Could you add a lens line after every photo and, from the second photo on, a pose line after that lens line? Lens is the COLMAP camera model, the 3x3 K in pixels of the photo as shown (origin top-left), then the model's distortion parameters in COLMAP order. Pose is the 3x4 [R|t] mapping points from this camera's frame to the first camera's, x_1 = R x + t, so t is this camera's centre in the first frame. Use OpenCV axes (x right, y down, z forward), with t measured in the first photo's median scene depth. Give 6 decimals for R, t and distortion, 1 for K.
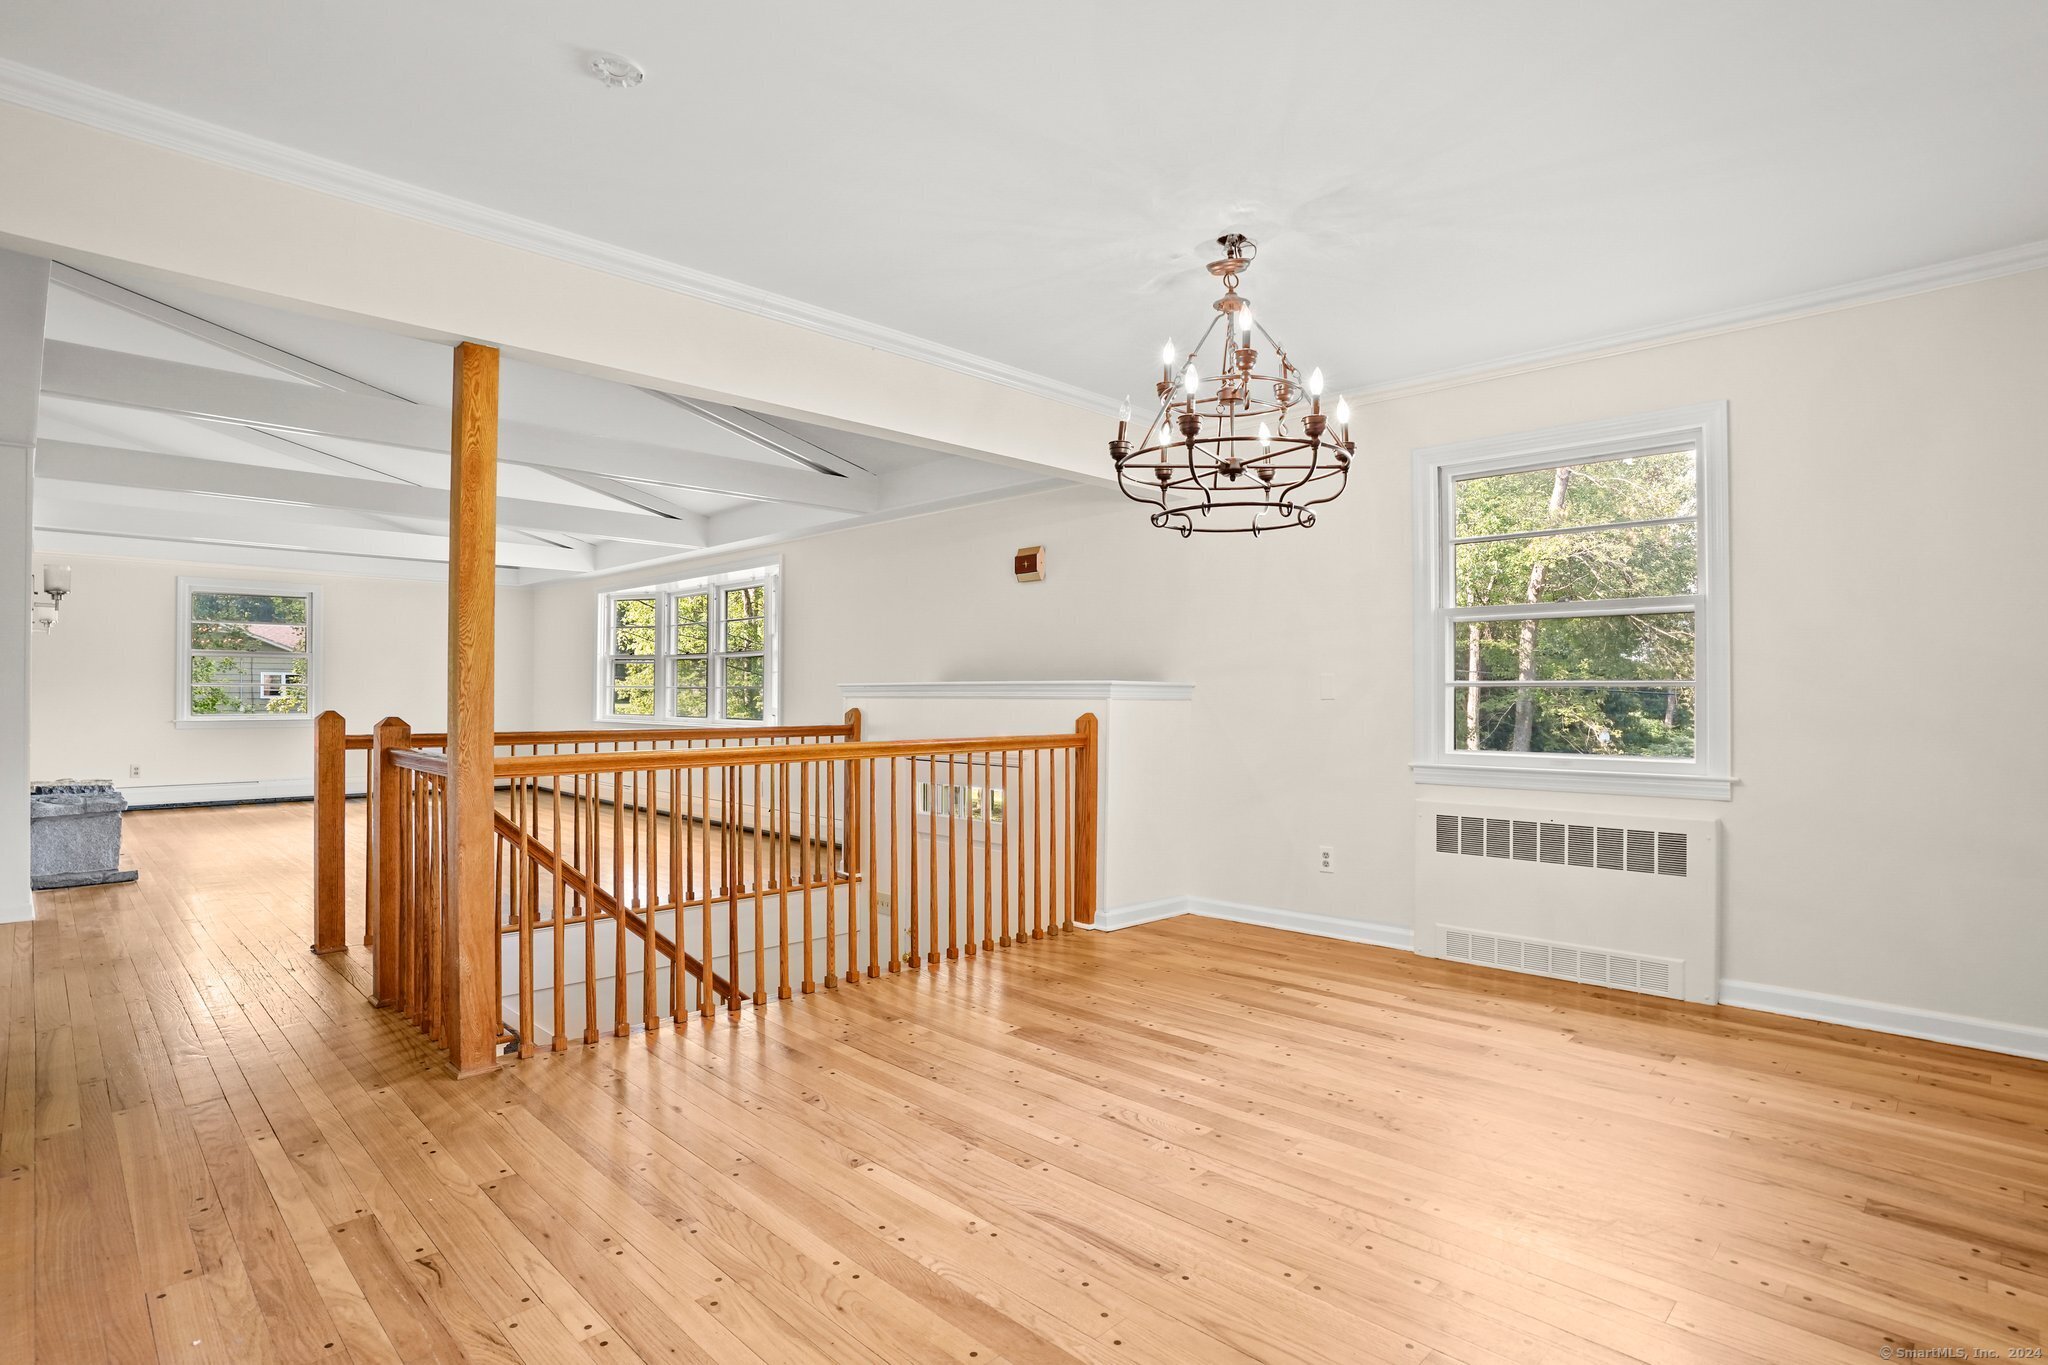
lens RADIAL K [[997.0, 0, 1056.5], [0, 997.0, 691.9], [0, 0, 1]] dist [-0.050803, 0.002864]
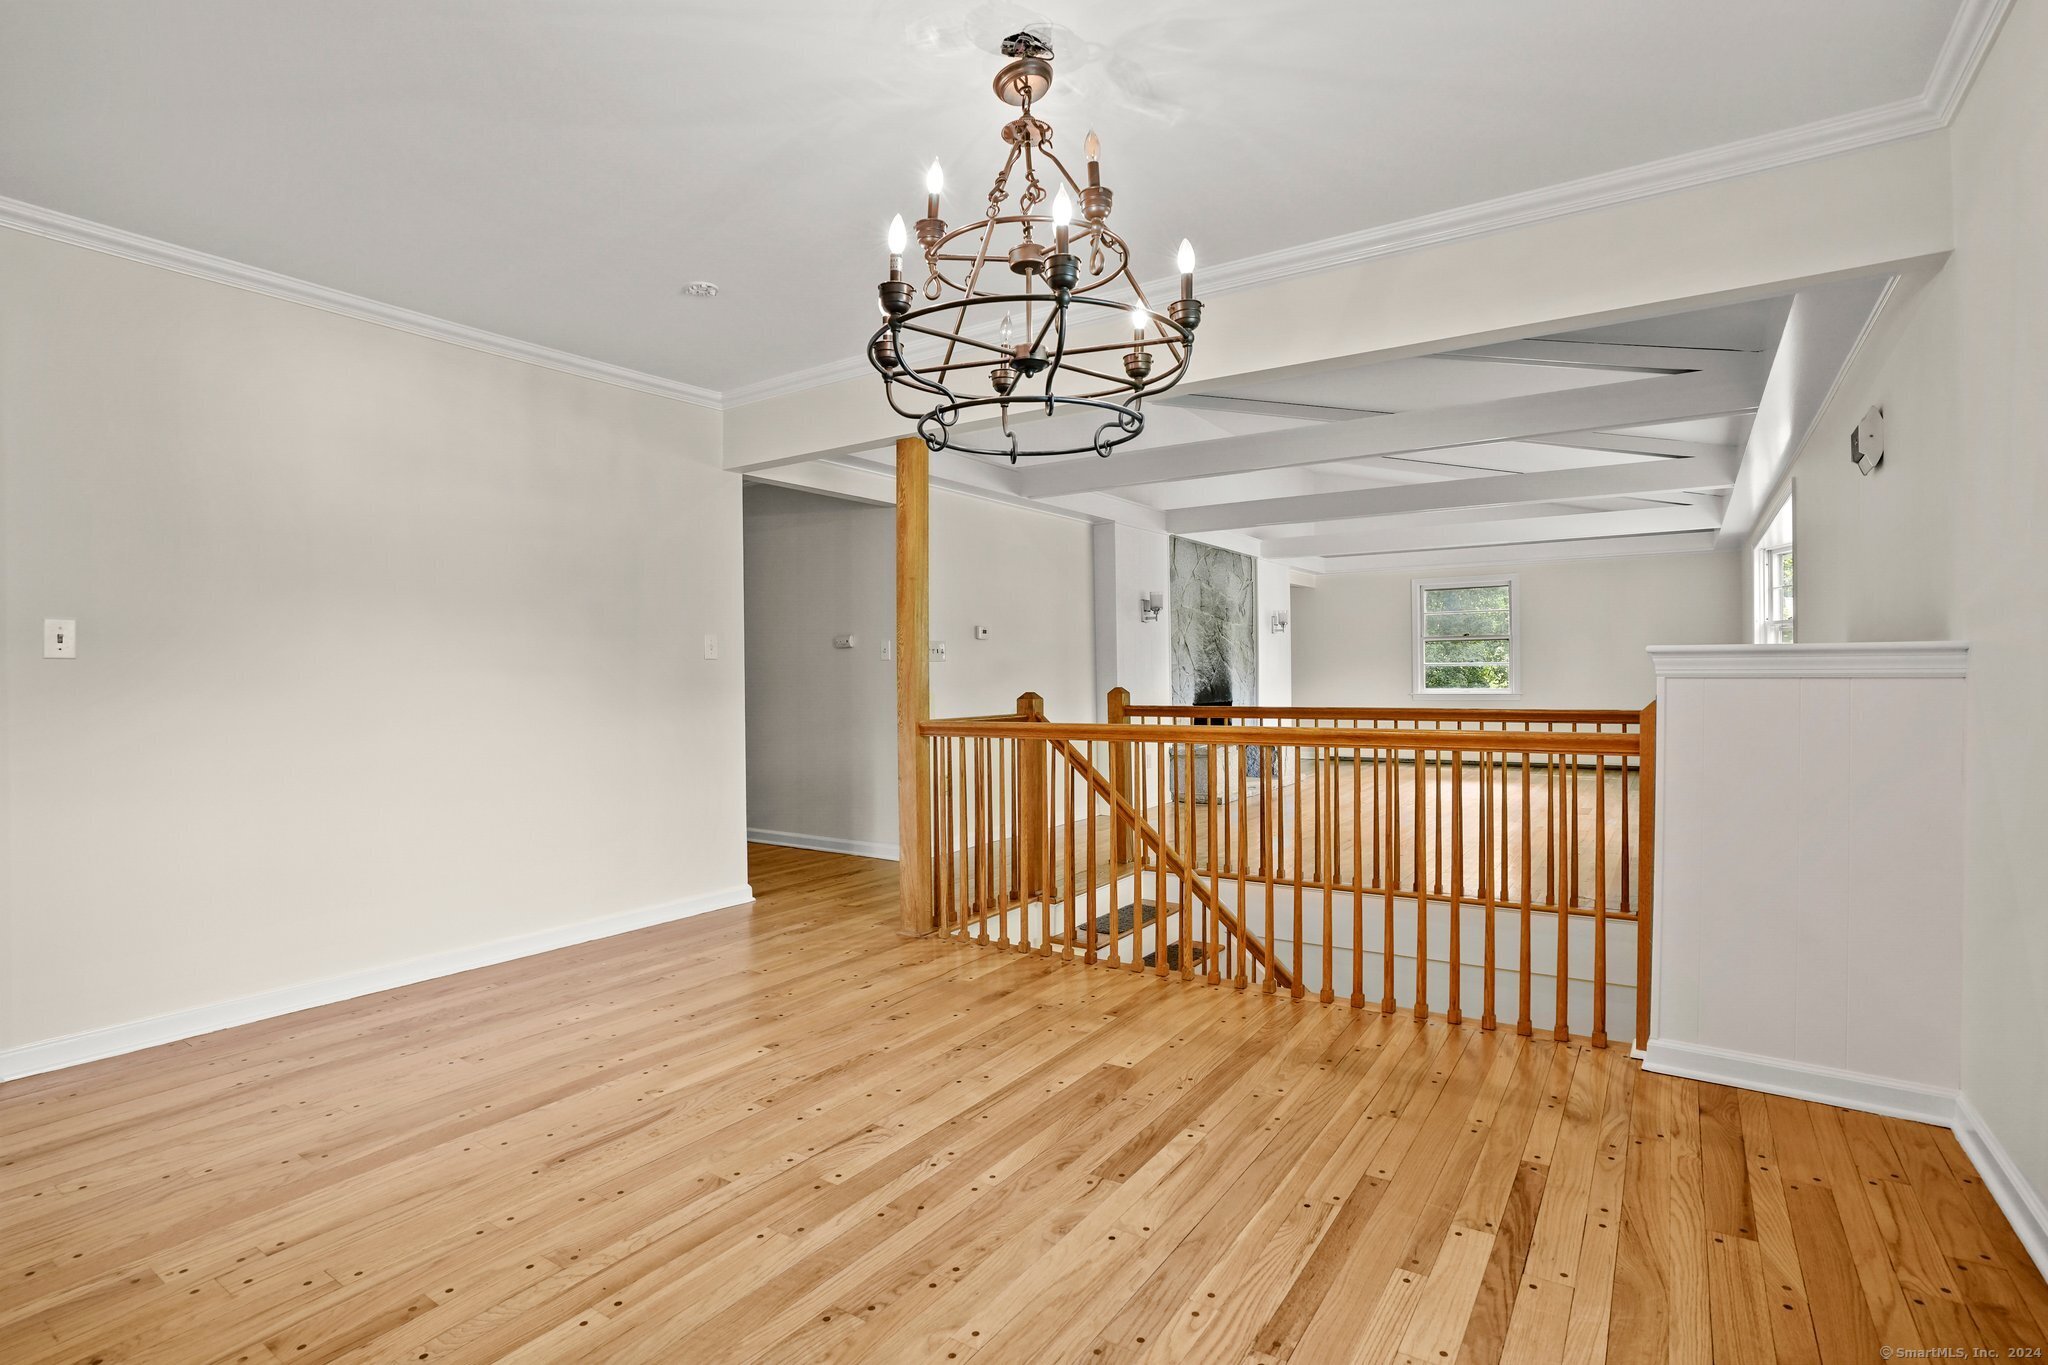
lens RADIAL K [[997.0, 0, 1026.3], [0, 997.0, 679.3], [0, 0, 1]] dist [-0.050803, 0.002864]
pose [[0.177907, -0.002062, -0.984045, 0.804914], [0.017037, 0.999854, 0.000985, 0.004948], [0.983900, -0.016941, 0.177917, 0.795382]]
